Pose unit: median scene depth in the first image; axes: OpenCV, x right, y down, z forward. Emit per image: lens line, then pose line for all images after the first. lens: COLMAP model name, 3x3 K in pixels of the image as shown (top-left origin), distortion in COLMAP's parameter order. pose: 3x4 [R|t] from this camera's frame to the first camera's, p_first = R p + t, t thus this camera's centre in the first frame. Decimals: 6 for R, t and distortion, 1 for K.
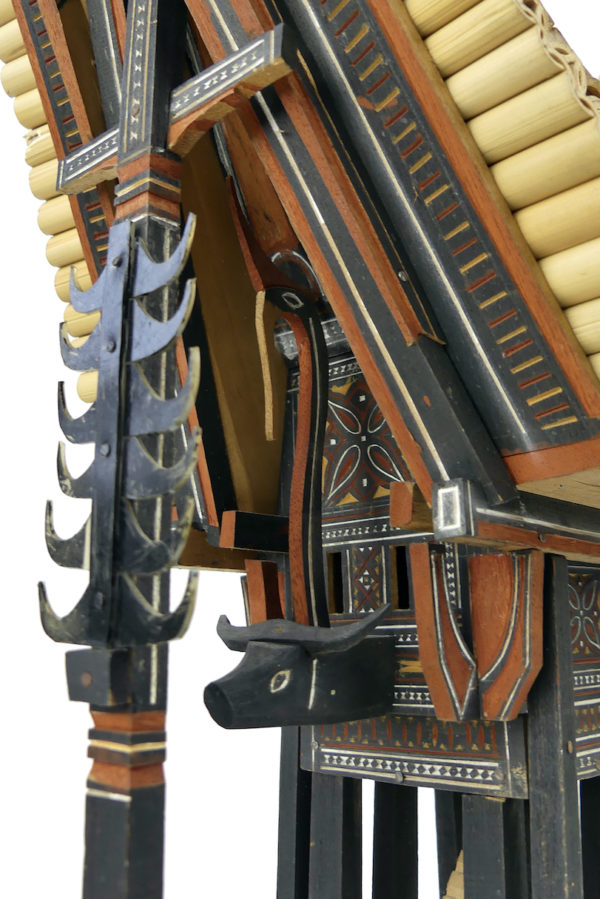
lens RADIAL K [[834.9, 0, 318.2], [0, 834.9, 418.0], [0, 0, 1]] dist [-0.026873, 0.000000]
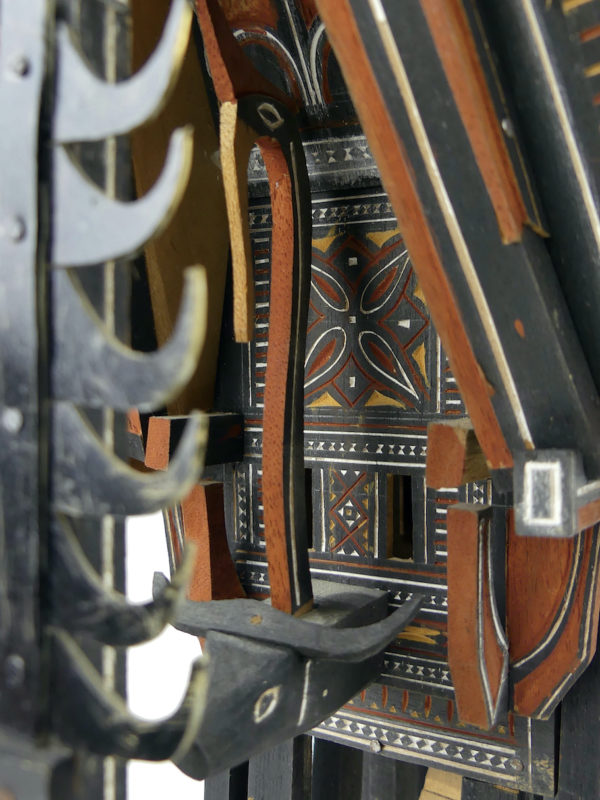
lens RADIAL K [[865.1, 0, 305.8], [0, 865.1, 373.5], [0, 0, 1]] dist [-0.037004, 0.000000]
pose [[0.981215, 0.013211, 0.192466, -0.150297], [-0.061274, 0.967335, 0.245984, -0.131031], [-0.182929, -0.253157, 0.949973, 0.353944]]
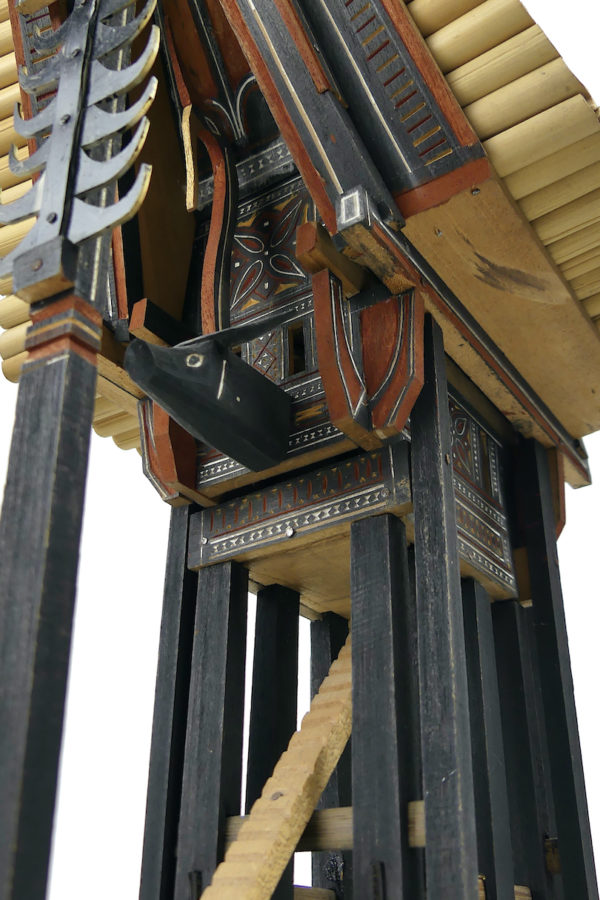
lens RADIAL K [[905.4, 0, 302.1], [0, 905.4, 450.1], [0, 0, 1]] dist [-0.036742, 0.000000]
pose [[0.986780, 0.069646, 0.146336, -0.069095], [-0.034046, 0.971887, -0.232972, 0.673650], [-0.158447, 0.224910, 0.961410, -0.141829]]
